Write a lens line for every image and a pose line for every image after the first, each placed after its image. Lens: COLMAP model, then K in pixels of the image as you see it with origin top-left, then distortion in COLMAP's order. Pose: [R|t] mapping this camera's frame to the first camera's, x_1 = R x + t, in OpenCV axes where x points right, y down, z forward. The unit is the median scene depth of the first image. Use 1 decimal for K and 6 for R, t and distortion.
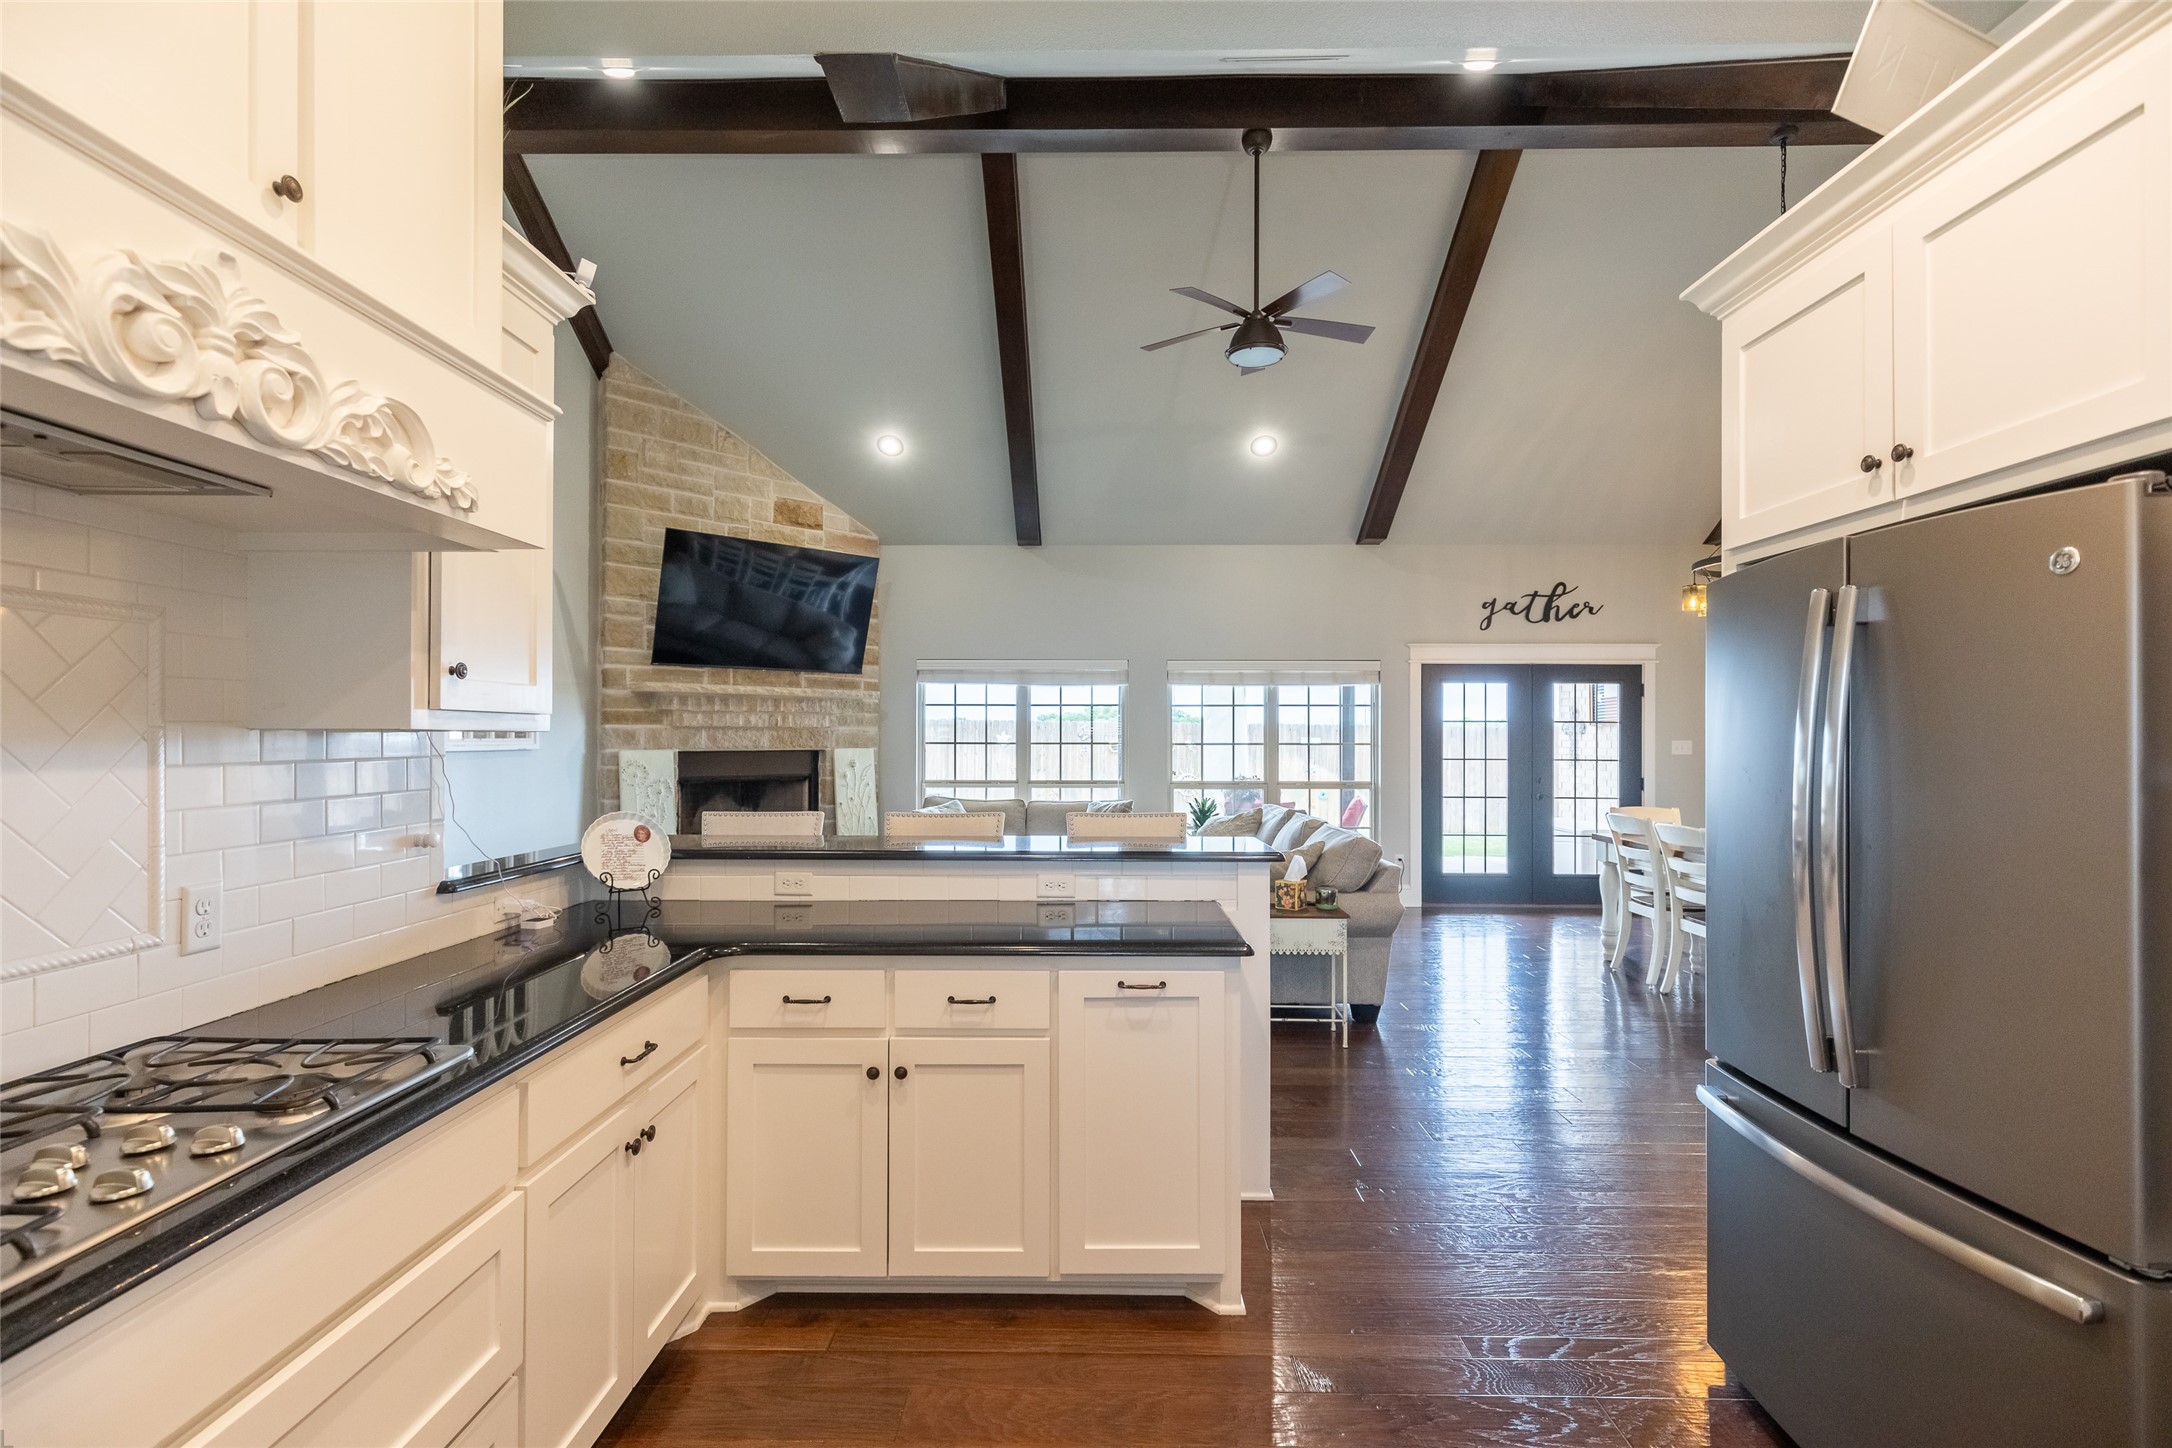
lens RADIAL K [[975.8, 0, 1091.5], [0, 975.8, 725.3], [0, 0, 1]] dist [0.002264, 0.000027]
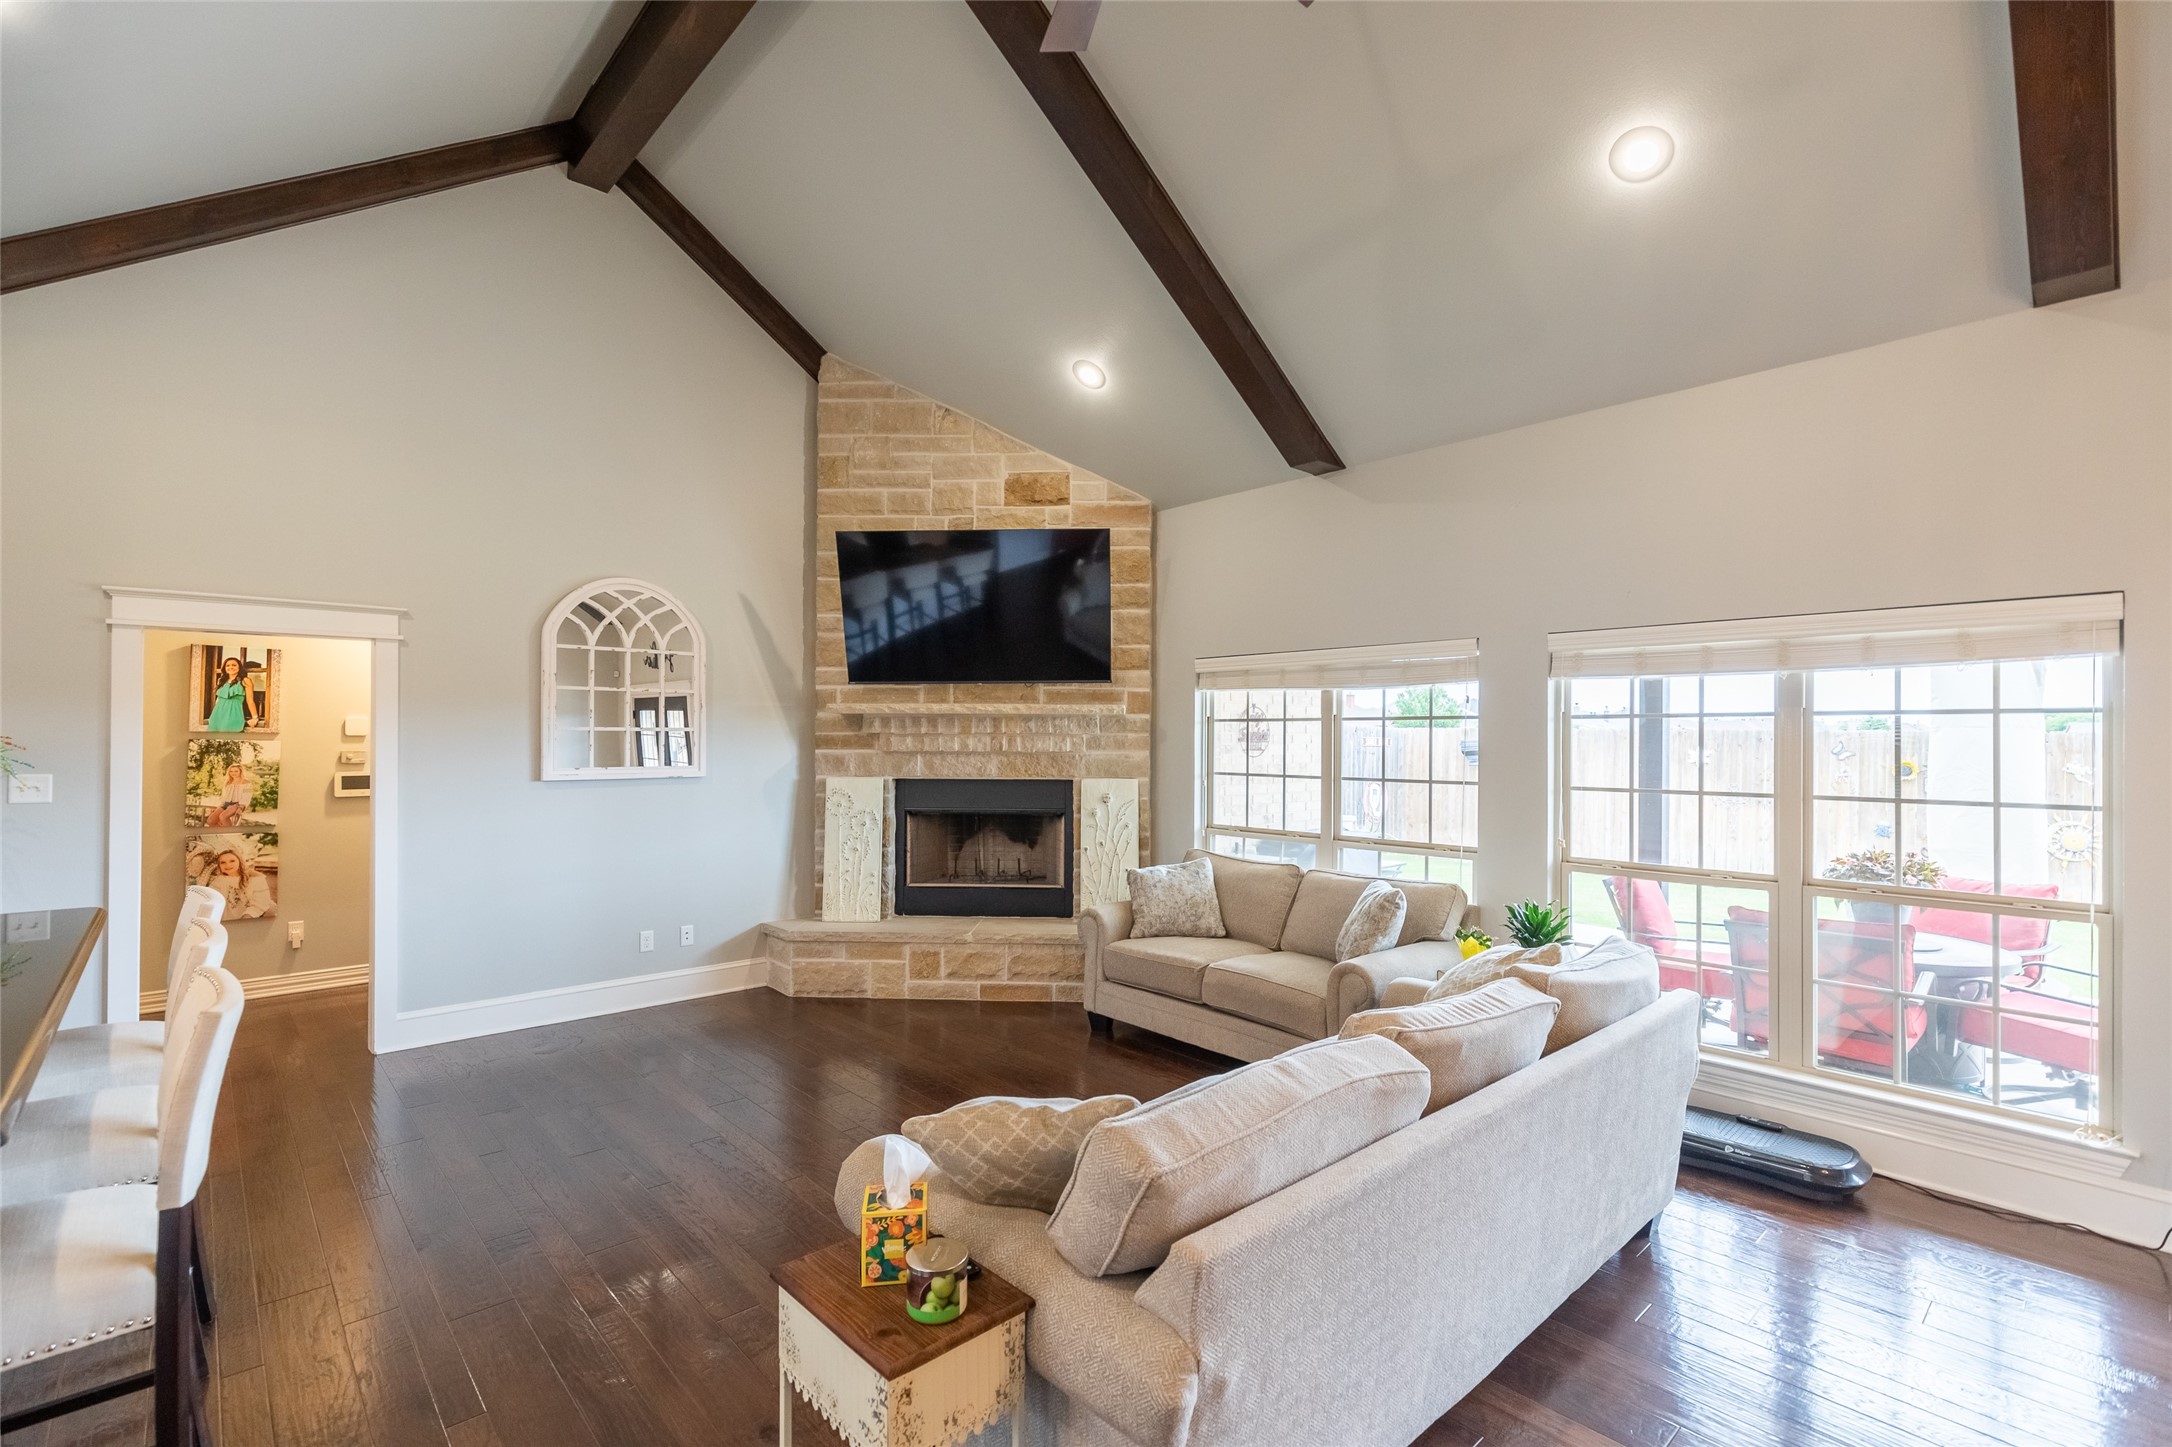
lens RADIAL K [[975.8, 0, 1084.7], [0, 975.8, 732.7], [0, 0, 1]] dist [0.002264, 0.000027]
pose [[0.680362, -0.002545, -0.732872, 0.320893], [0.005790, 0.999981, 0.001902, -0.014931], [0.732853, -0.005537, 0.680364, 0.471933]]
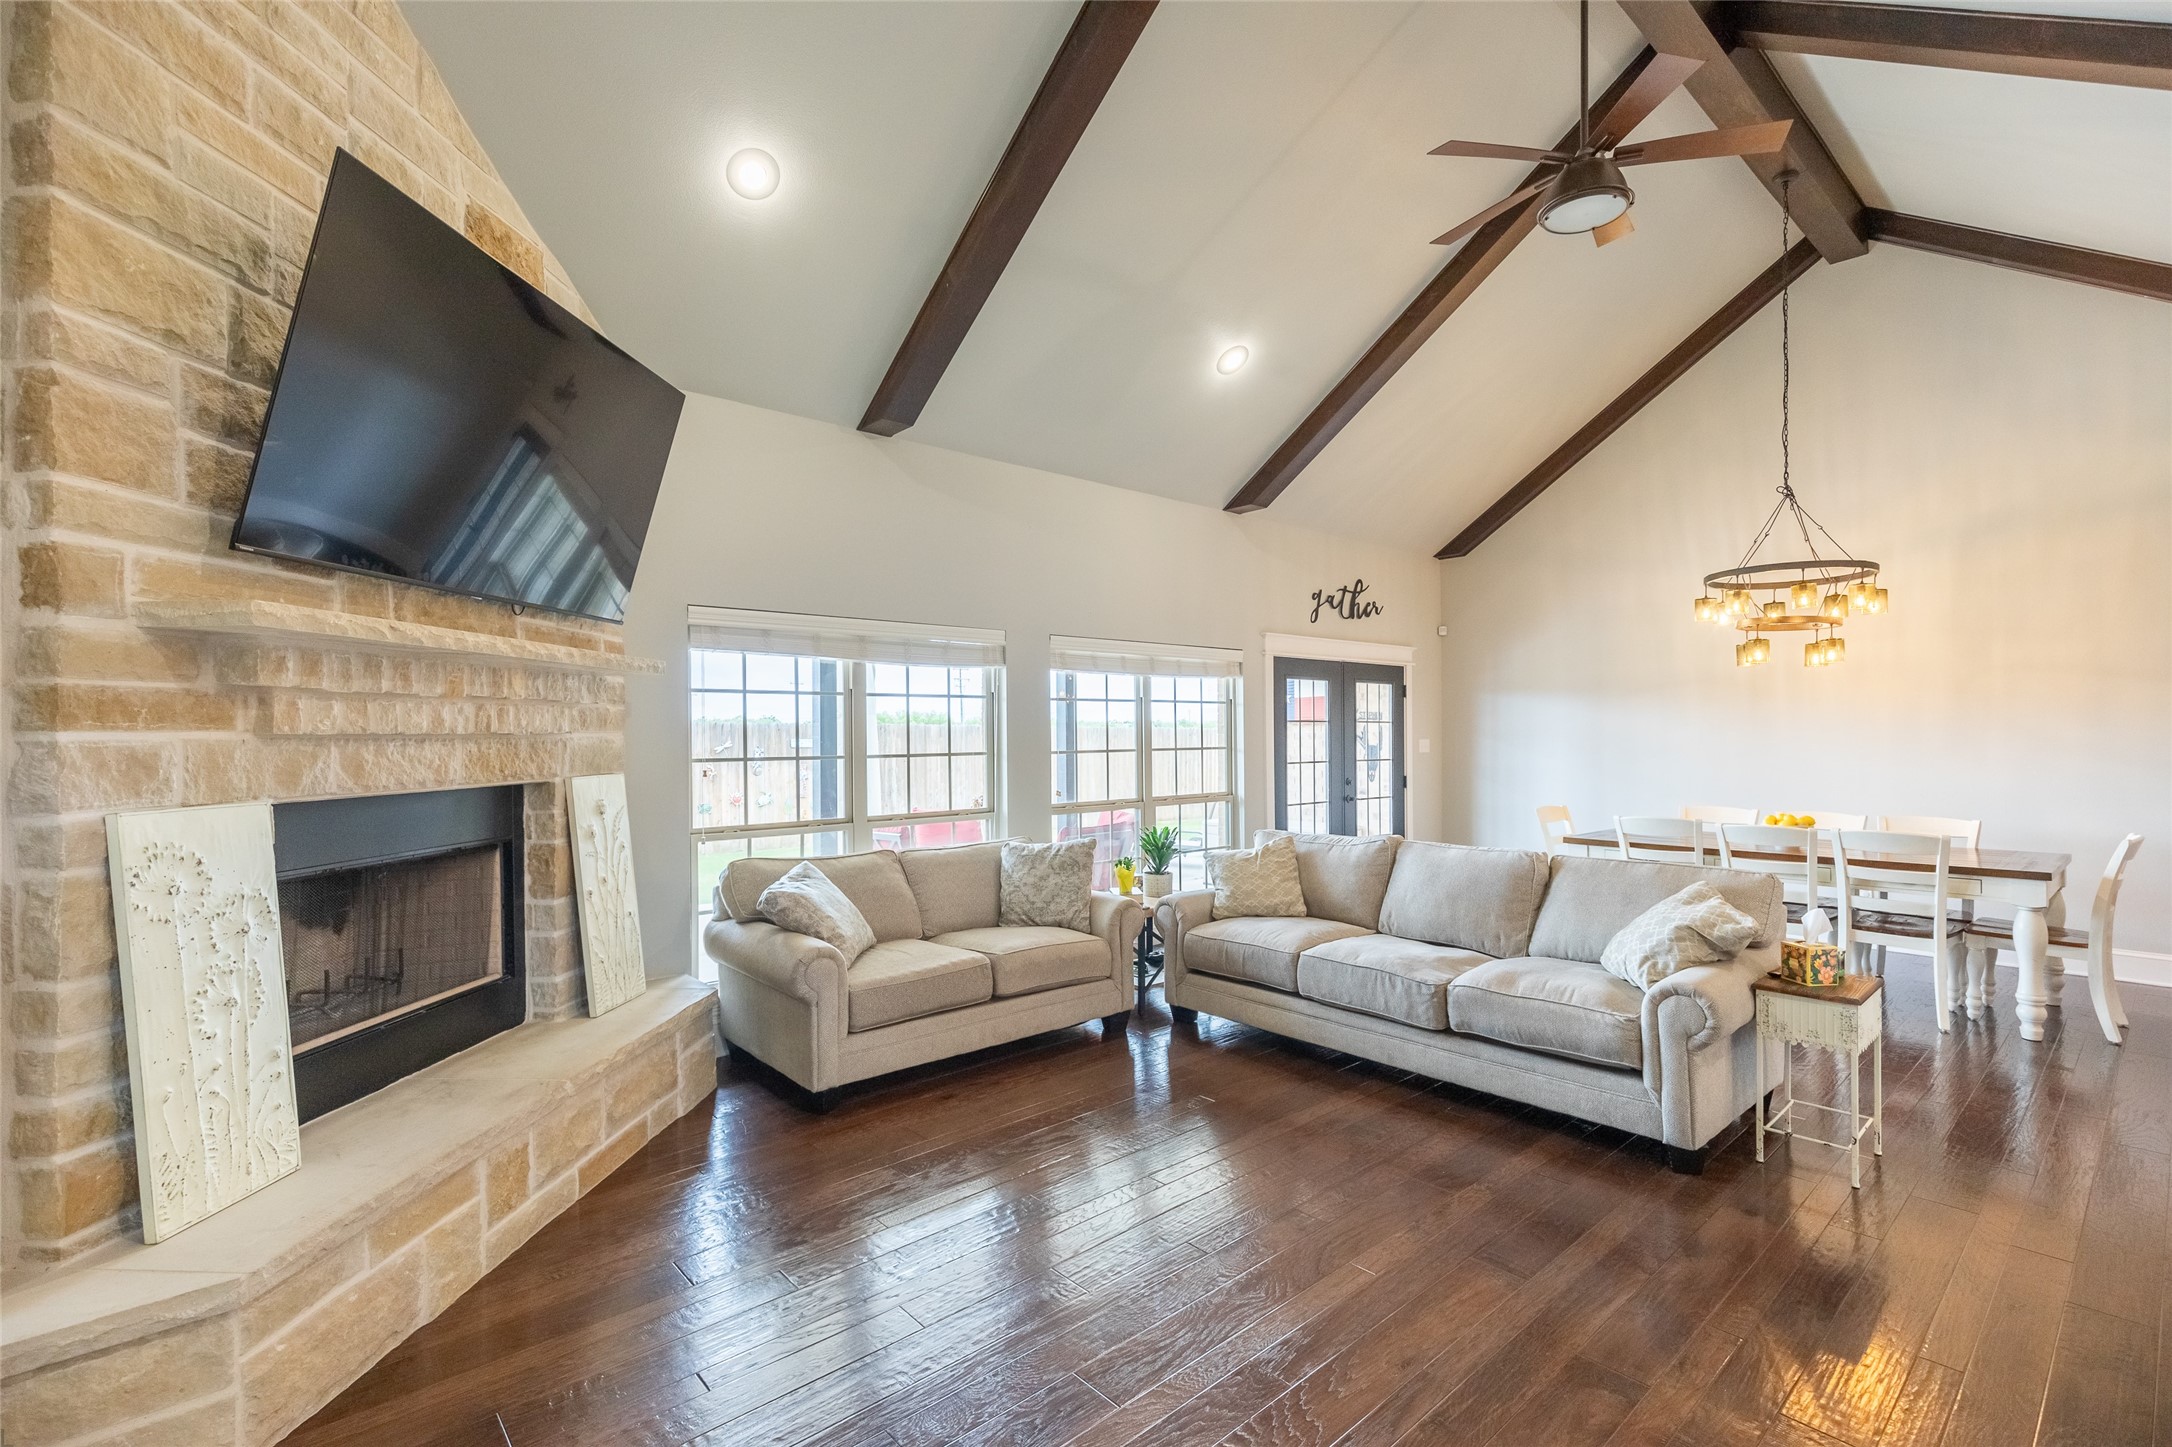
lens RADIAL K [[975.8, 0, 1093.1], [0, 975.8, 730.4], [0, 0, 1]] dist [0.002264, 0.000027]
pose [[0.741827, -0.005138, 0.670572, -0.398920], [0.000216, 0.999972, 0.007423, -0.002755], [-0.670591, -0.005362, 0.741808, 0.486024]]
